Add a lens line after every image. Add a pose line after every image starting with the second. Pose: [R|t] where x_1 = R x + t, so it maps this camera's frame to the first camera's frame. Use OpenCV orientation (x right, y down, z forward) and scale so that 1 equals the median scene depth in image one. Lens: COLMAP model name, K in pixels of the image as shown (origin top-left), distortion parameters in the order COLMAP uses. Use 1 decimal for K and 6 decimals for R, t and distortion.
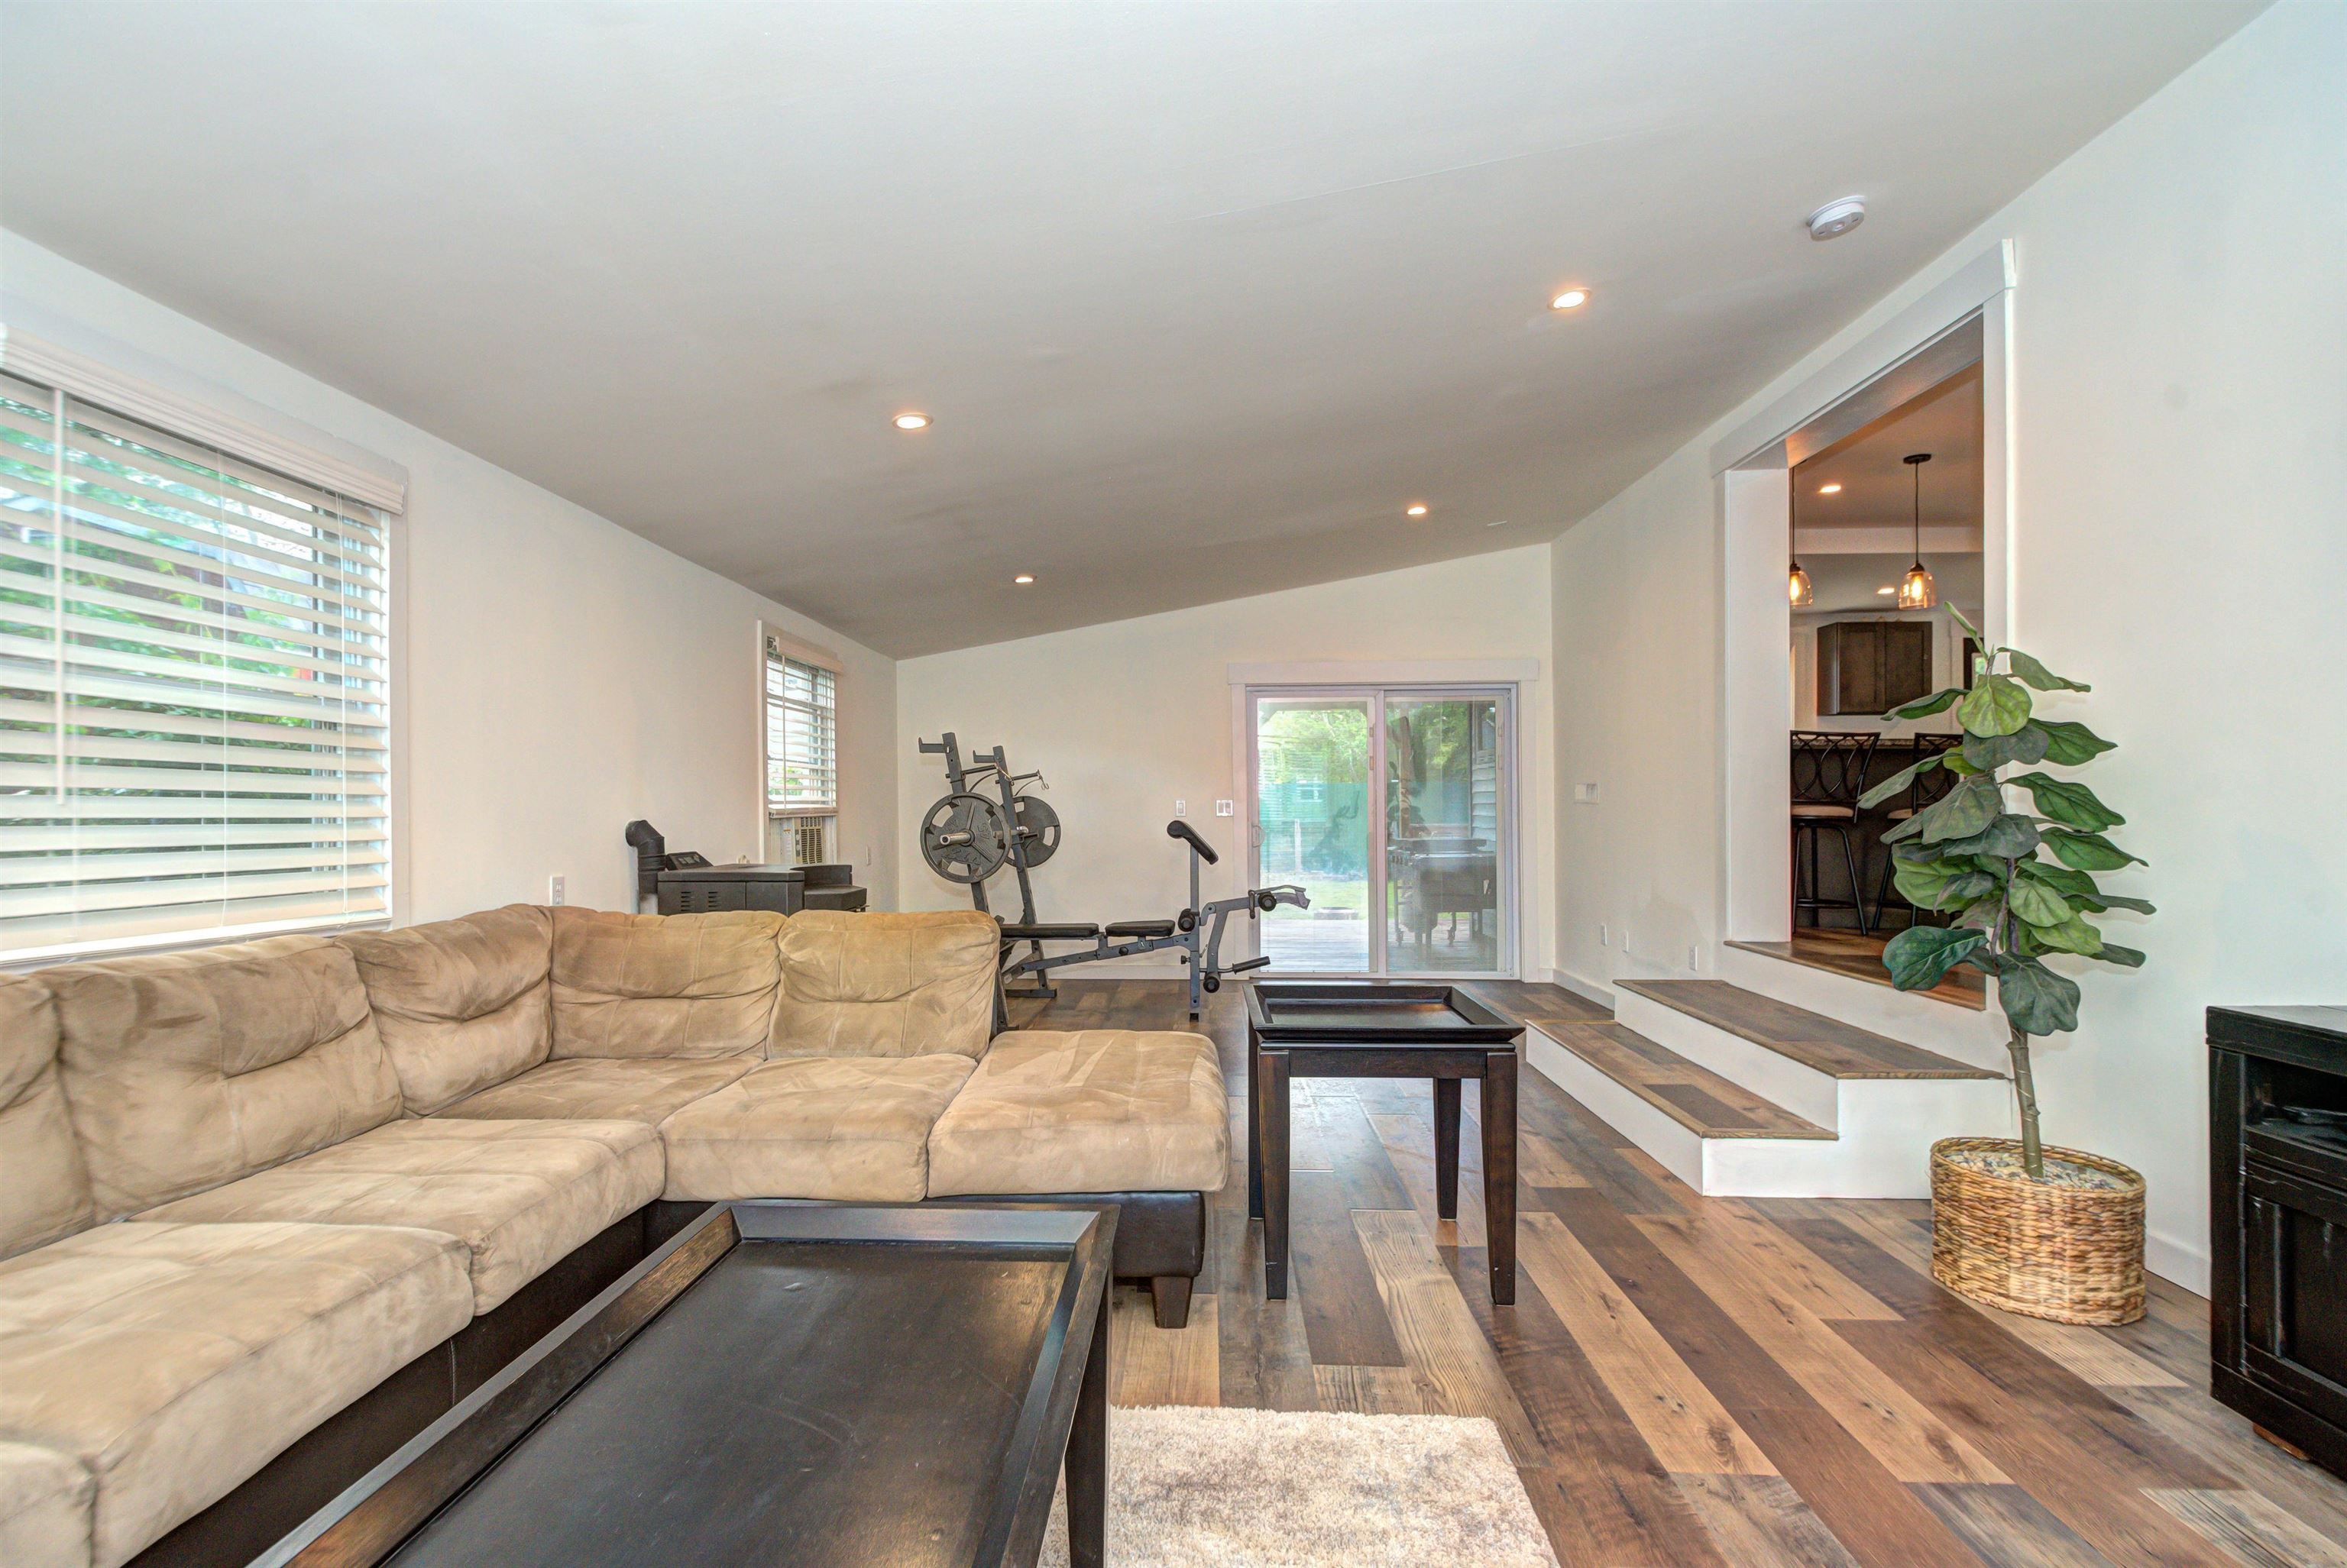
lens RADIAL K [[1071.1, 0, 1155.7], [0, 1071.1, 809.0], [0, 0, 1]] dist [-0.012510, -0.001081]
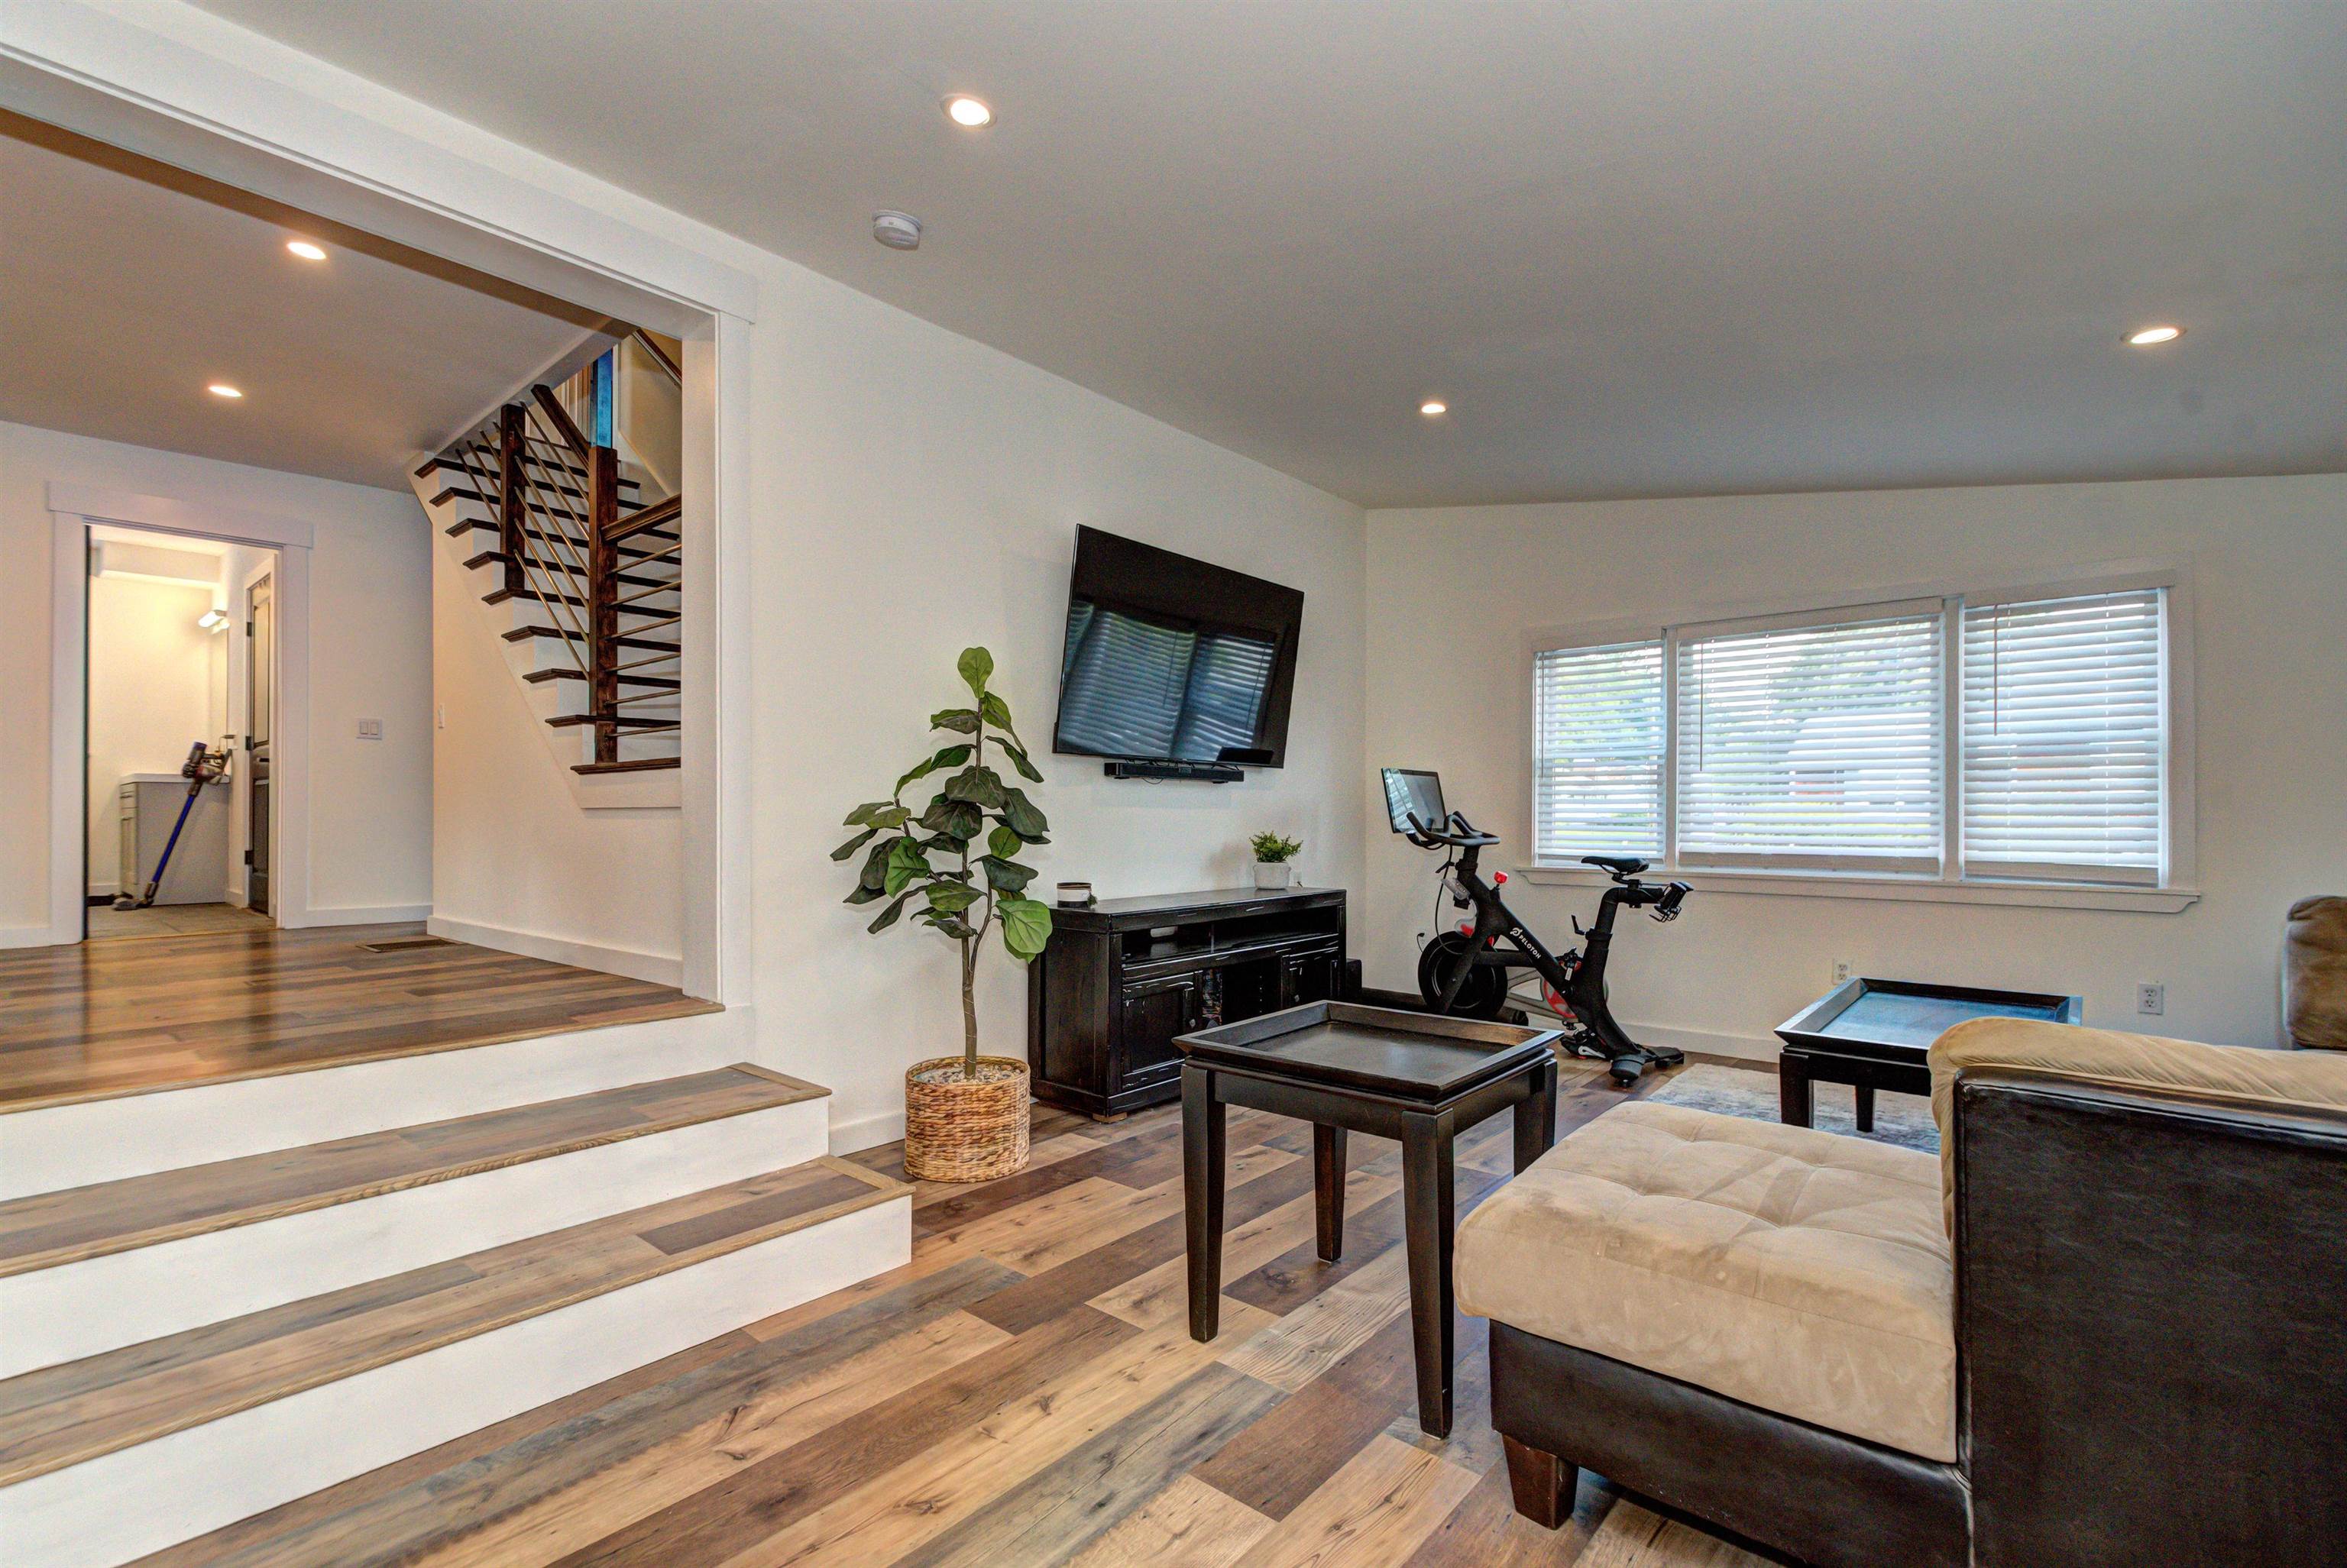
lens RADIAL K [[1049.7, 0, 1158.6], [0, 1049.7, 806.3], [0, 0, 1]] dist [-0.007826, -0.000195]
pose [[-0.779411, 0.007538, 0.626468, -0.217895], [0.002218, 0.999955, -0.009272, 0.005974], [-0.626509, -0.005837, -0.779392, 1.931643]]
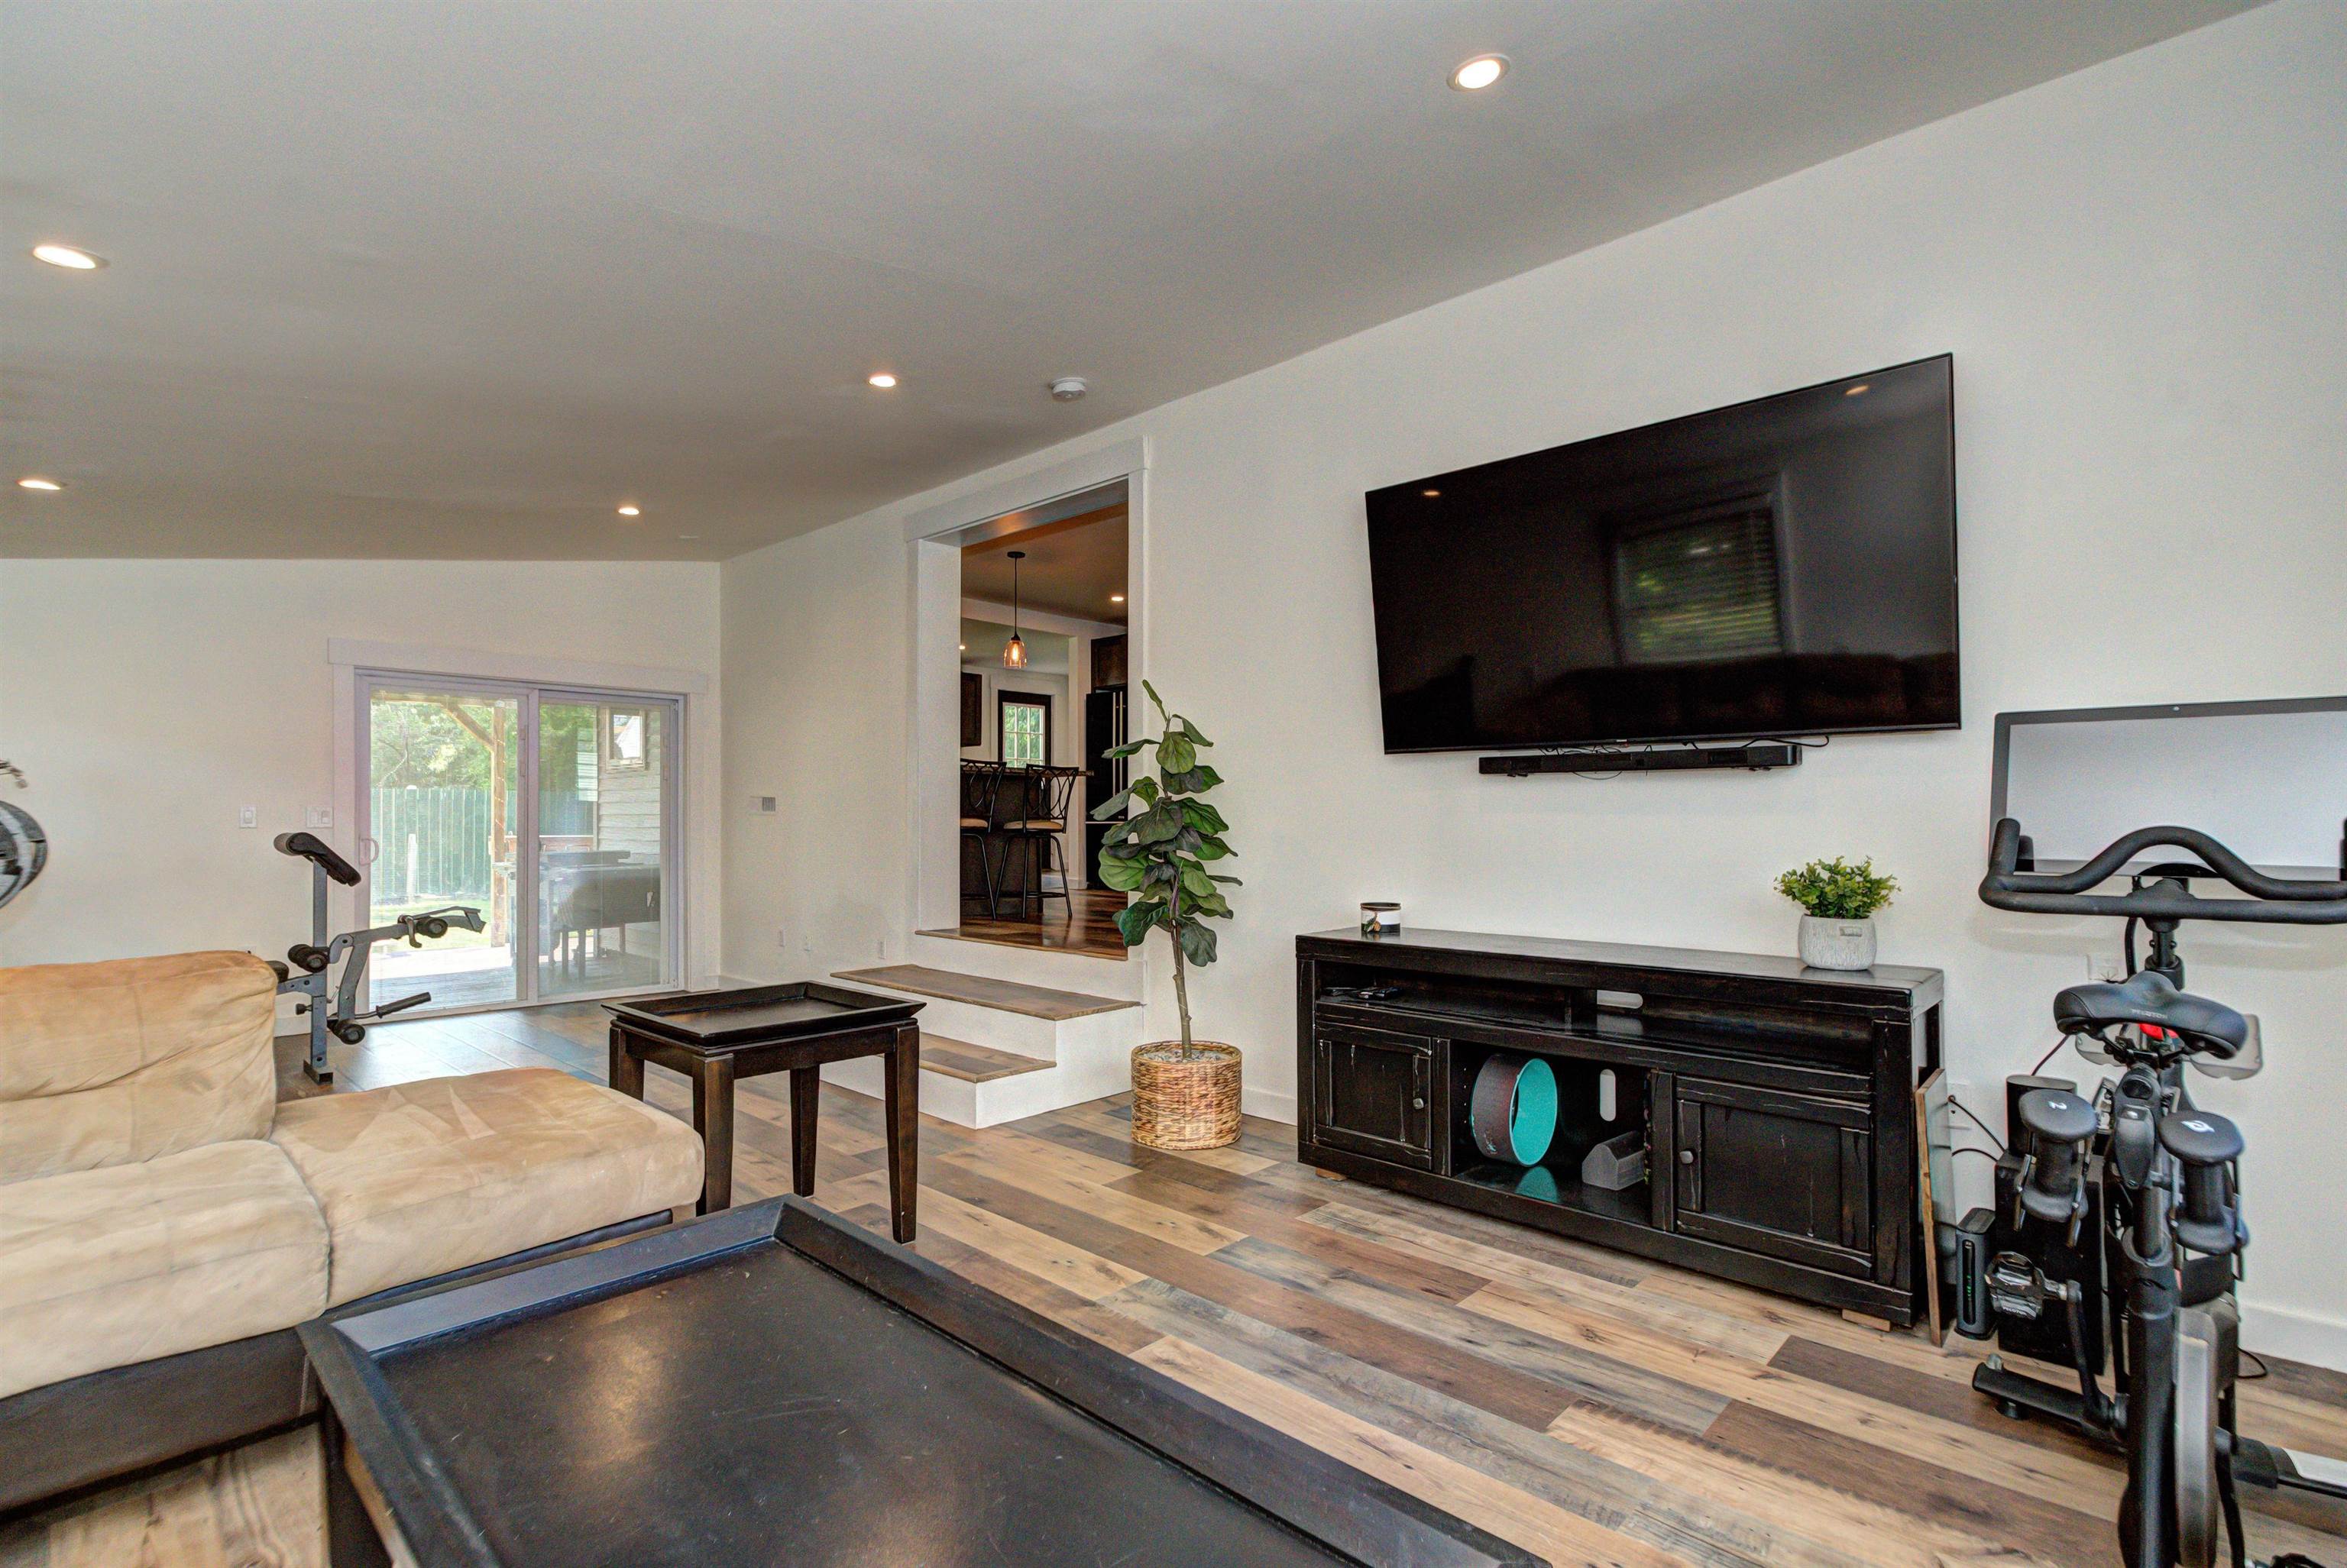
lens RADIAL K [[1071.1, 0, 1155.7], [0, 1071.1, 809.0], [0, 0, 1]] dist [-0.012510, -0.001081]
pose [[0.650047, 0.012678, 0.759788, -0.386313], [-0.003780, 0.999902, -0.013451, 0.003657], [-0.759885, 0.005872, 0.650031, 0.026159]]
